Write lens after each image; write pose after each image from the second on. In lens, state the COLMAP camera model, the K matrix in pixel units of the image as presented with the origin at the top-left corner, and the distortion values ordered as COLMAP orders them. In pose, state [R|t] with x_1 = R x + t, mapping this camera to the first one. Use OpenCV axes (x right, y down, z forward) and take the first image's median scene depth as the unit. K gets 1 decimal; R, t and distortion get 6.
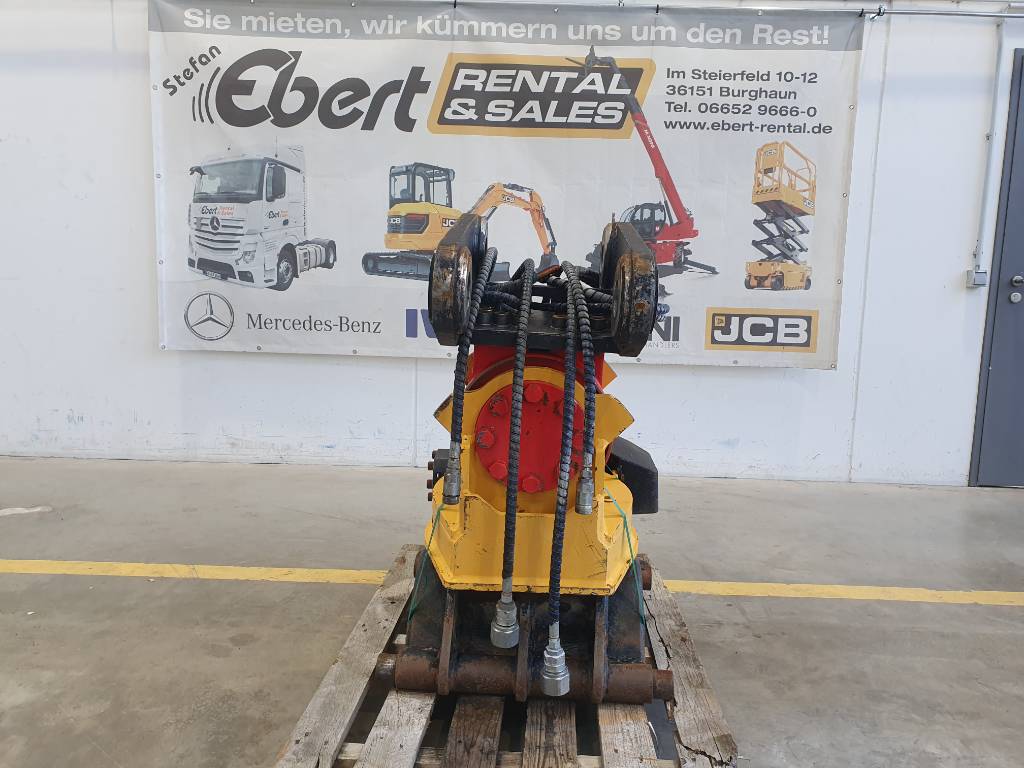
lens RADIAL K [[811.3, 0, 509.9], [0, 811.3, 384.5], [0, 0, 1]] dist [0.002937, 0.048165]
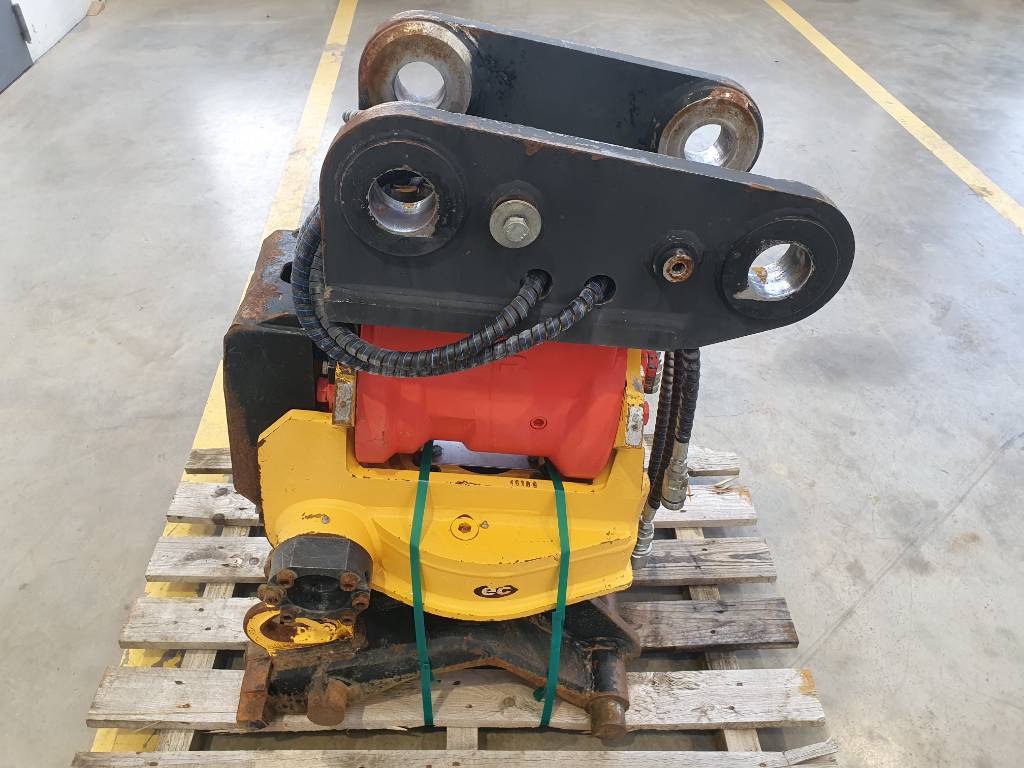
lens RADIAL K [[799.5, 0, 507.3], [0, 799.5, 378.2], [0, 0, 1]] dist [0.011524, 0.003892]
pose [[-0.066858, -0.666589, 0.742421, -0.358873], [0.112971, 0.734244, 0.669420, -0.300822], [-0.991346, 0.128628, 0.026215, 0.750486]]
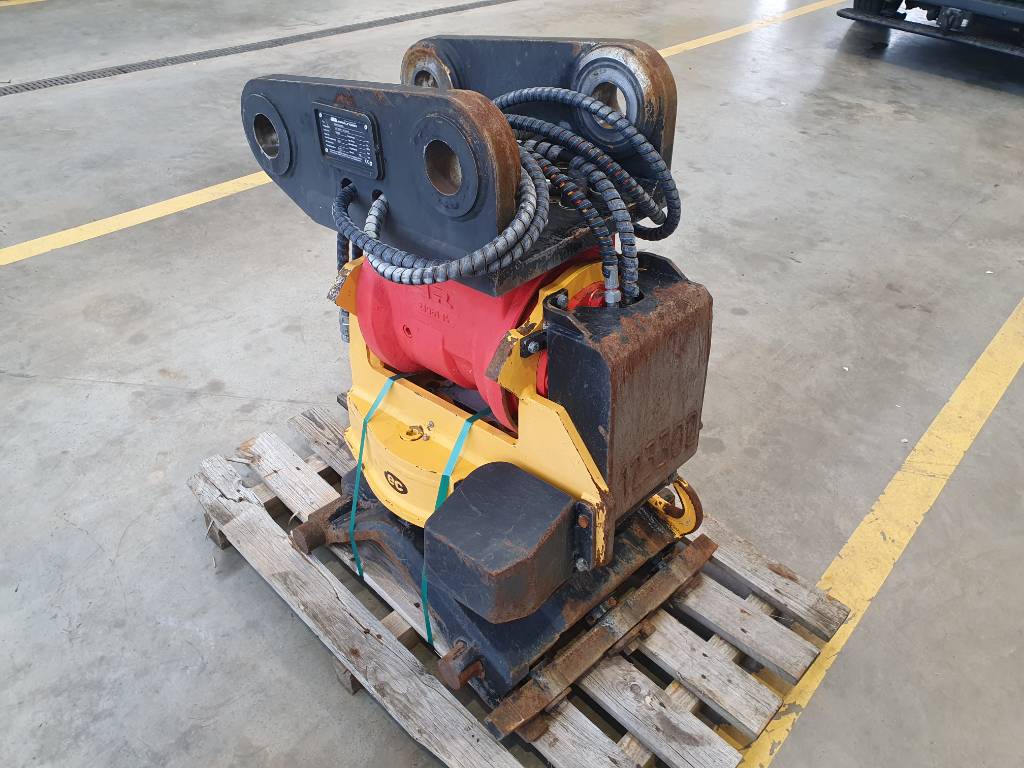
lens RADIAL K [[799.5, 0, 507.3], [0, 799.5, 378.2], [0, 0, 1]] dist [0.011524, 0.003892]
pose [[-0.656464, 0.395889, -0.642127, 0.411086], [-0.183762, 0.741657, 0.645117, -0.317996], [0.731633, 0.541495, -0.414122, 1.049389]]
